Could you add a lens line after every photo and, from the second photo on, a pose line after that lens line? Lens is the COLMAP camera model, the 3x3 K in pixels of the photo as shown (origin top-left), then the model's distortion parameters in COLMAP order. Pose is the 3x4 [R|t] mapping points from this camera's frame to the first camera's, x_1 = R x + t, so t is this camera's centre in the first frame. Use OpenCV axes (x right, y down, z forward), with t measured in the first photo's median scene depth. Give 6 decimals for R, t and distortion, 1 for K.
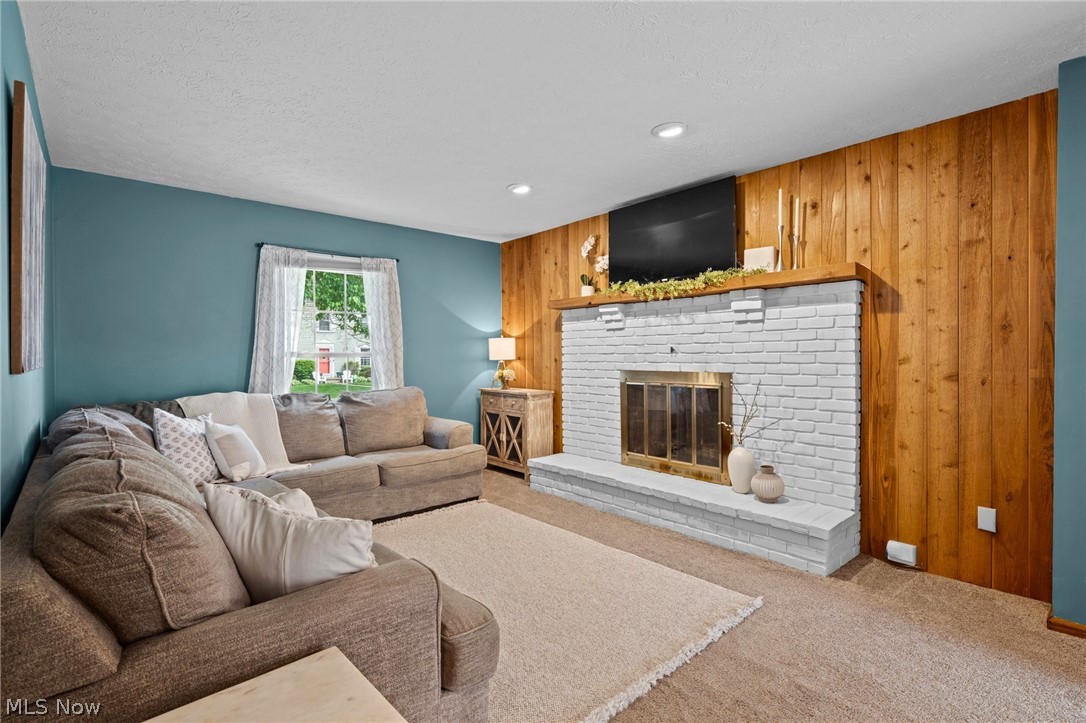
lens RADIAL K [[506.2, 0, 544.9], [0, 506.2, 356.2], [0, 0, 1]] dist [0.004386, 0.000290]
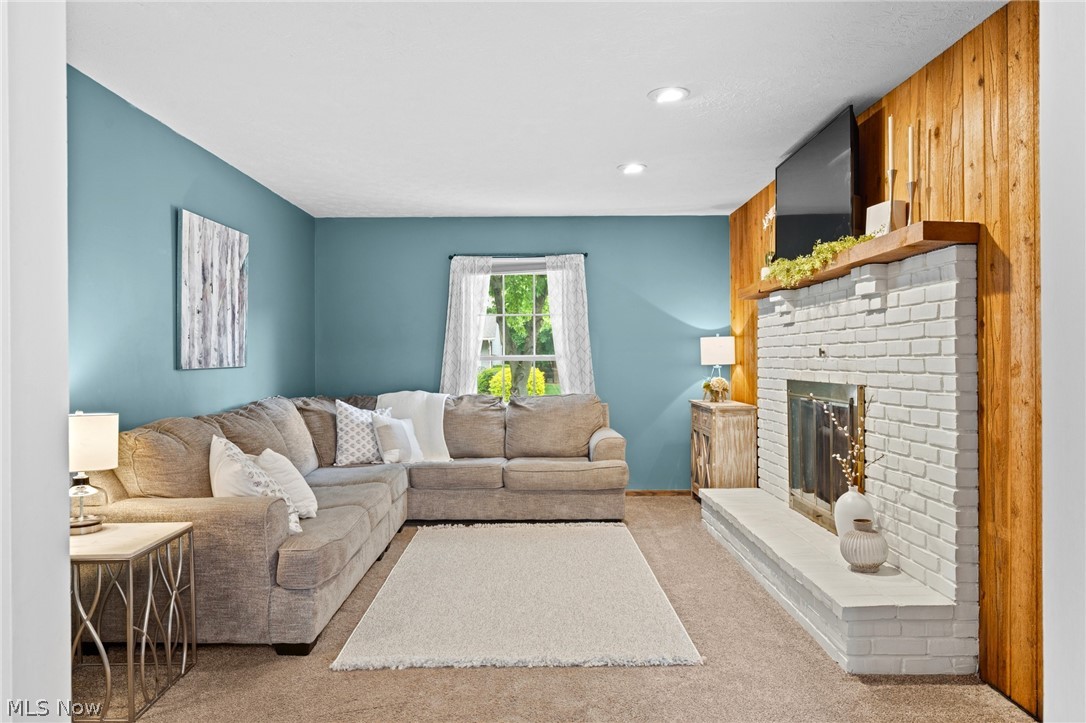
lens RADIAL K [[718.8, 0, 549.3], [0, 718.8, 356.6], [0, 0, 1]] dist [0.006969, -0.001114]
pose [[0.755034, 0.000459, -0.655686, 0.614547], [-0.002443, 0.999995, -0.002114, -0.003290], [0.655681, 0.003198, 0.755031, -0.024473]]
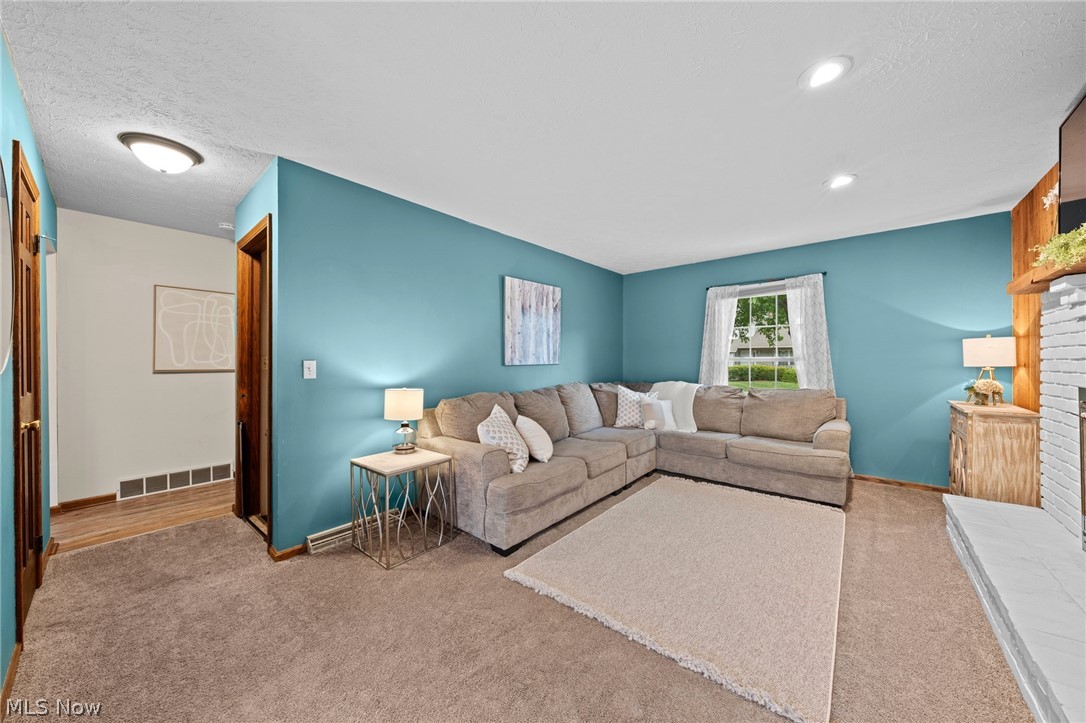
lens RADIAL K [[381.5, 0, 543.6], [0, 381.5, 359.4], [0, 0, 1]] dist [-0.001743, 0.000238]
pose [[0.138630, 0.003780, -0.990337, 0.533193], [-0.003316, 0.999989, 0.003353, -0.004738], [0.990339, 0.002819, 0.138641, 0.344946]]
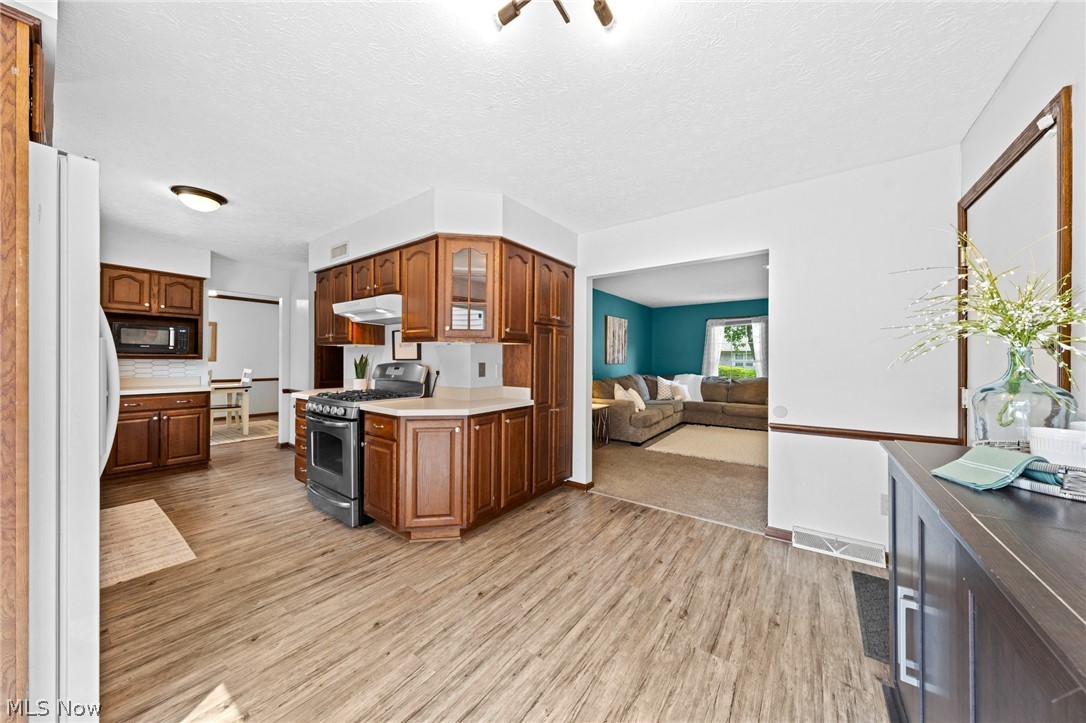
lens RADIAL K [[363.7, 0, 544.8], [0, 363.7, 359.2], [0, 0, 1]] dist [-0.002383, -0.000204]
pose [[0.212658, 0.001134, -0.977126, 1.129312], [-0.009562, 0.999954, -0.000920, -0.003644], [0.977080, 0.009539, 0.212659, -0.232655]]
